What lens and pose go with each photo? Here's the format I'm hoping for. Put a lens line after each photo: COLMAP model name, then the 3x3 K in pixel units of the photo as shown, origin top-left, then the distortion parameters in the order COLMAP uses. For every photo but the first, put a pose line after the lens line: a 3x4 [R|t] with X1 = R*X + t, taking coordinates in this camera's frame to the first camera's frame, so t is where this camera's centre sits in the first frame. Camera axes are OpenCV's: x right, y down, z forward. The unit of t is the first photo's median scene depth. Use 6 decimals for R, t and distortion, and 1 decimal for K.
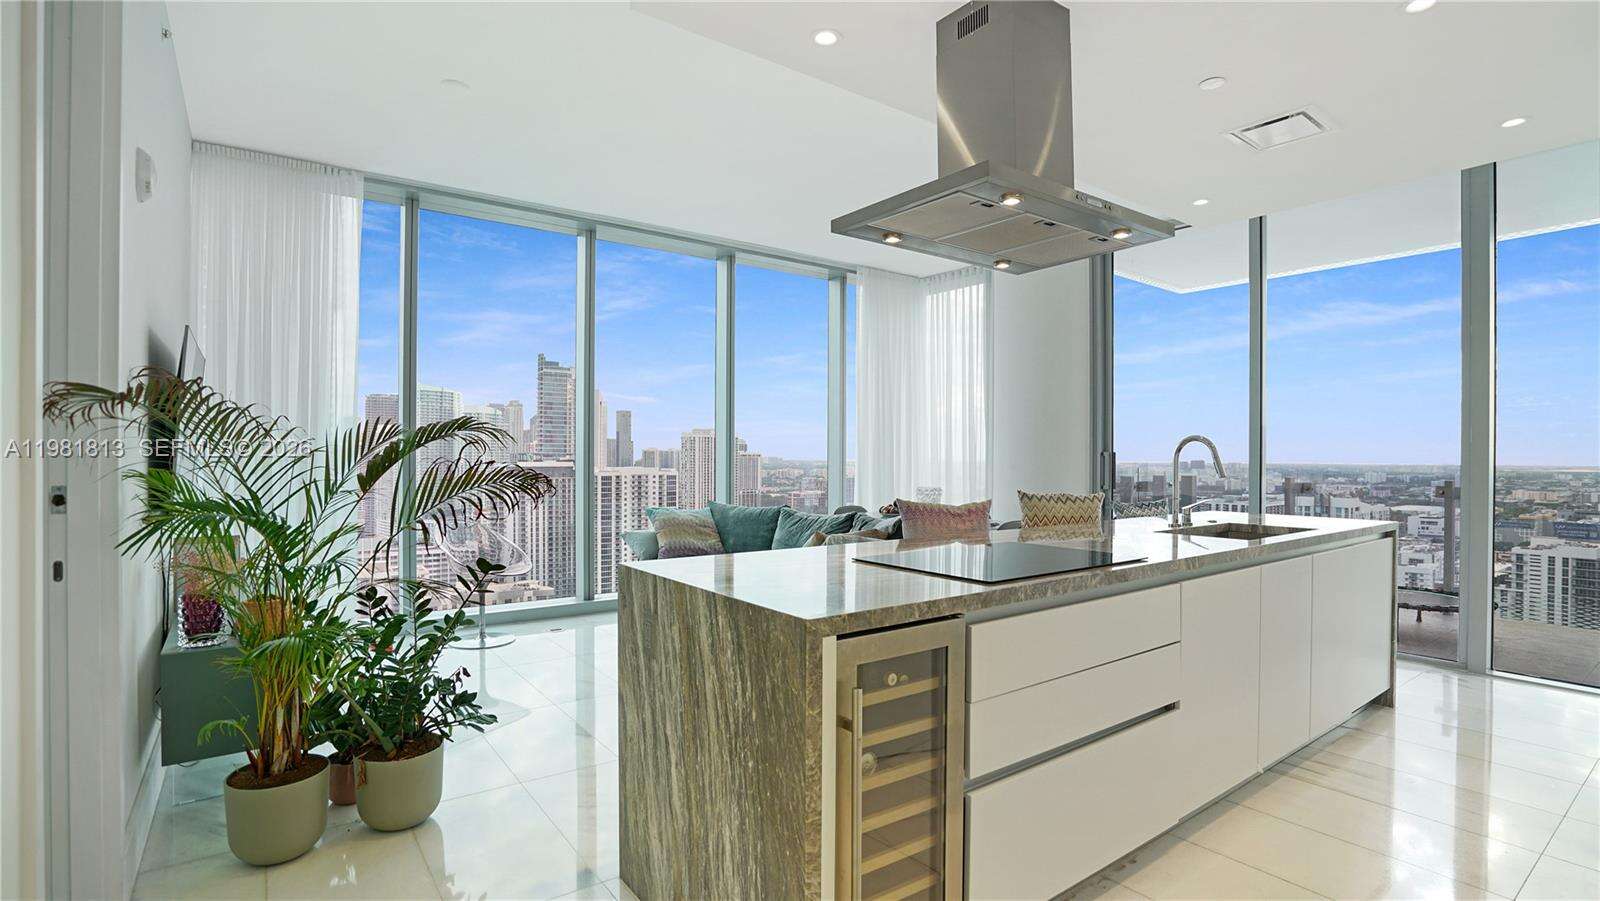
lens RADIAL K [[767.3, 0, 813.3], [0, 767.3, 458.7], [0, 0, 1]] dist [-0.033823, 0.009654]
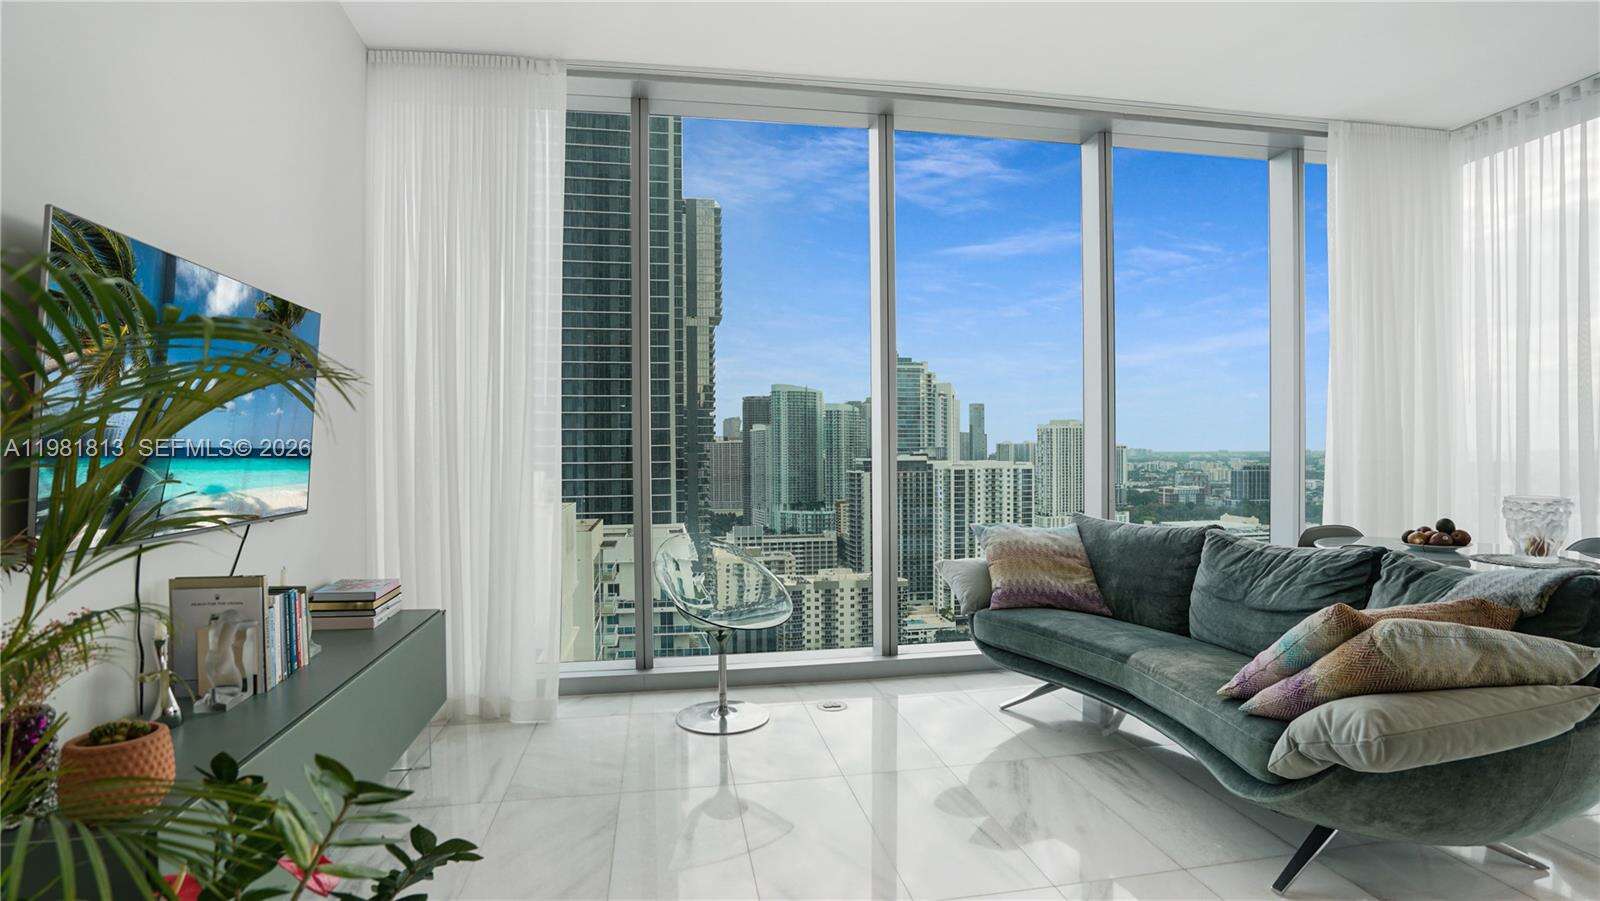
lens RADIAL K [[767.3, 0, 786.7], [0, 767.3, 458.2], [0, 0, 1]] dist [-0.033823, 0.009654]
pose [[0.883400, -0.007738, -0.468555, -0.051602], [0.011344, 0.999924, 0.004874, 0.003502], [0.468481, -0.009621, 0.883421, 0.340783]]
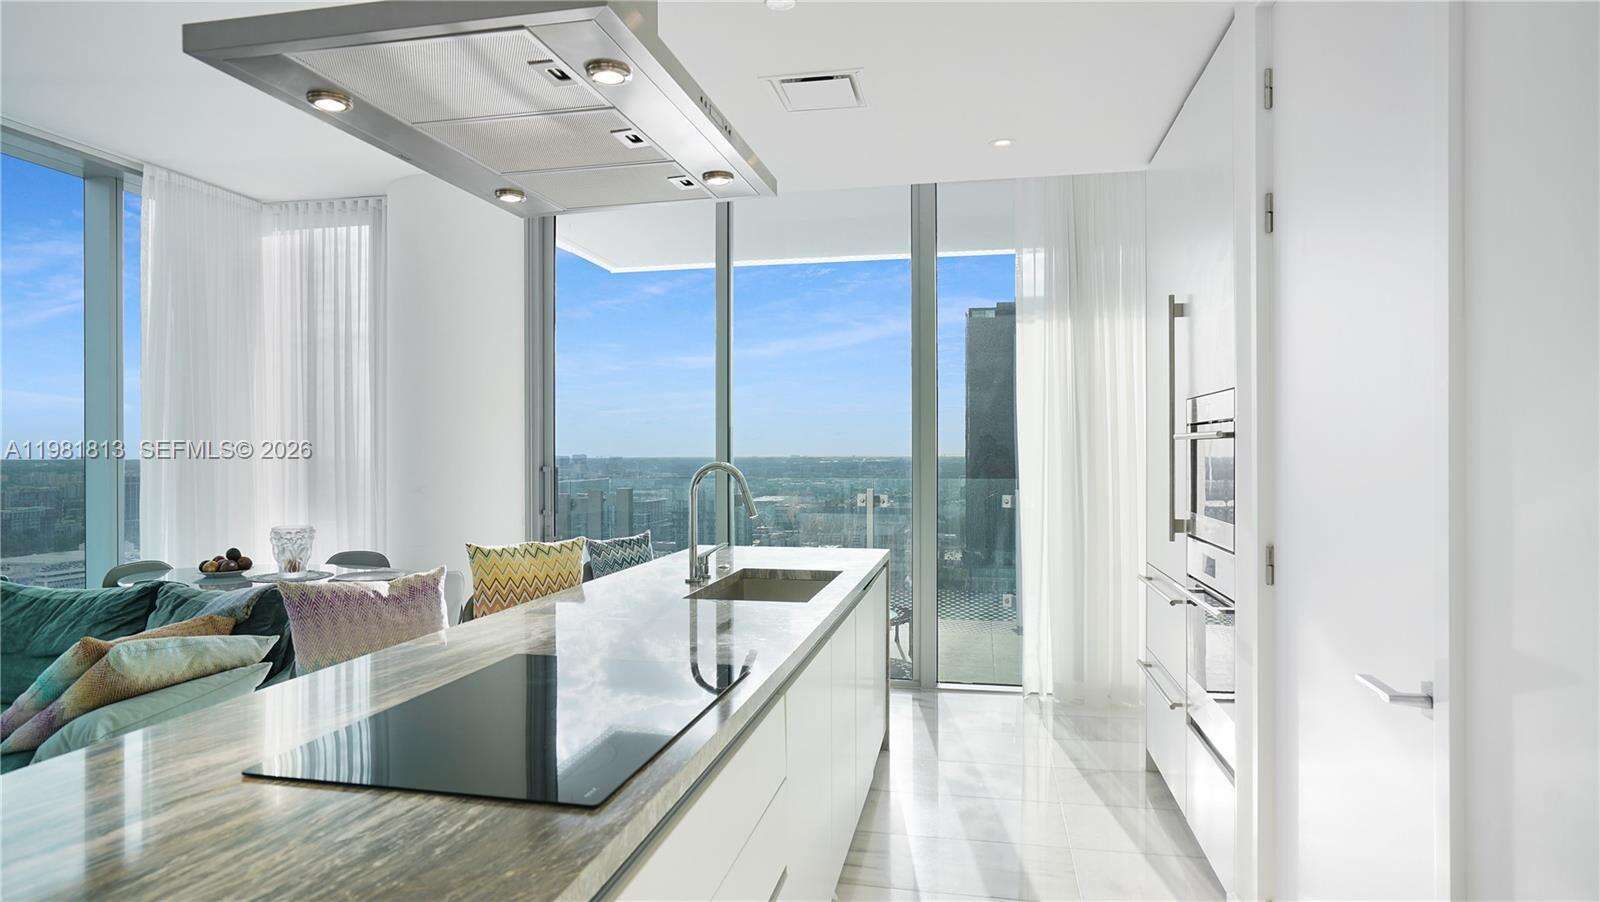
lens RADIAL K [[902.7, 0, 804.4], [0, 902.7, 452.2], [0, 0, 1]] dist [-0.000245, 0.004677]
pose [[0.759407, -0.006920, 0.650579, -0.017103], [0.007971, 0.999967, 0.001332, -0.023712], [-0.650567, 0.004174, 0.759437, 0.139229]]
